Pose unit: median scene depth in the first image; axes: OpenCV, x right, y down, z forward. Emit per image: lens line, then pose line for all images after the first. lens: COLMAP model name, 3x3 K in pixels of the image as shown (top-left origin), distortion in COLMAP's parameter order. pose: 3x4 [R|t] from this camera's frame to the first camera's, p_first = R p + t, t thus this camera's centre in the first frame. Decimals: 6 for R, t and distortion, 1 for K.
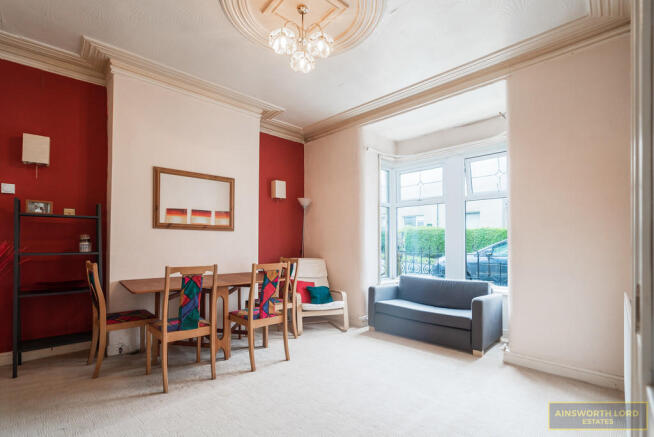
lens RADIAL K [[307.8, 0, 309.4], [0, 307.8, 240.1], [0, 0, 1]] dist [0.002589, 0.000578]
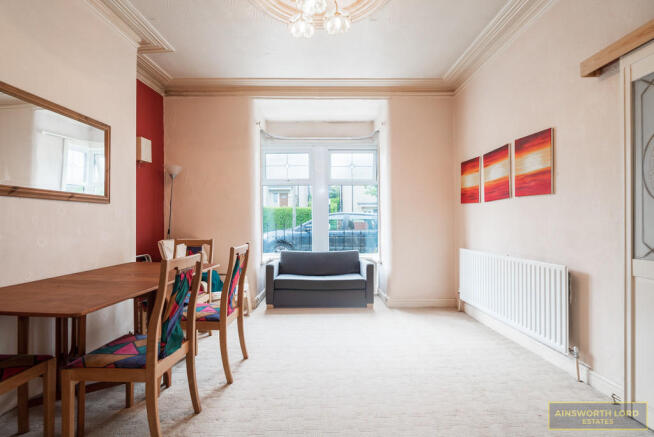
lens RADIAL K [[307.8, 0, 326.1], [0, 307.8, 217.6], [0, 0, 1]] dist [0.002589, 0.000578]
pose [[0.696662, 0.001685, 0.717398, -0.376384], [-0.002783, 0.999996, 0.000354, -0.000158], [-0.717394, -0.002243, 0.696664, 0.177508]]
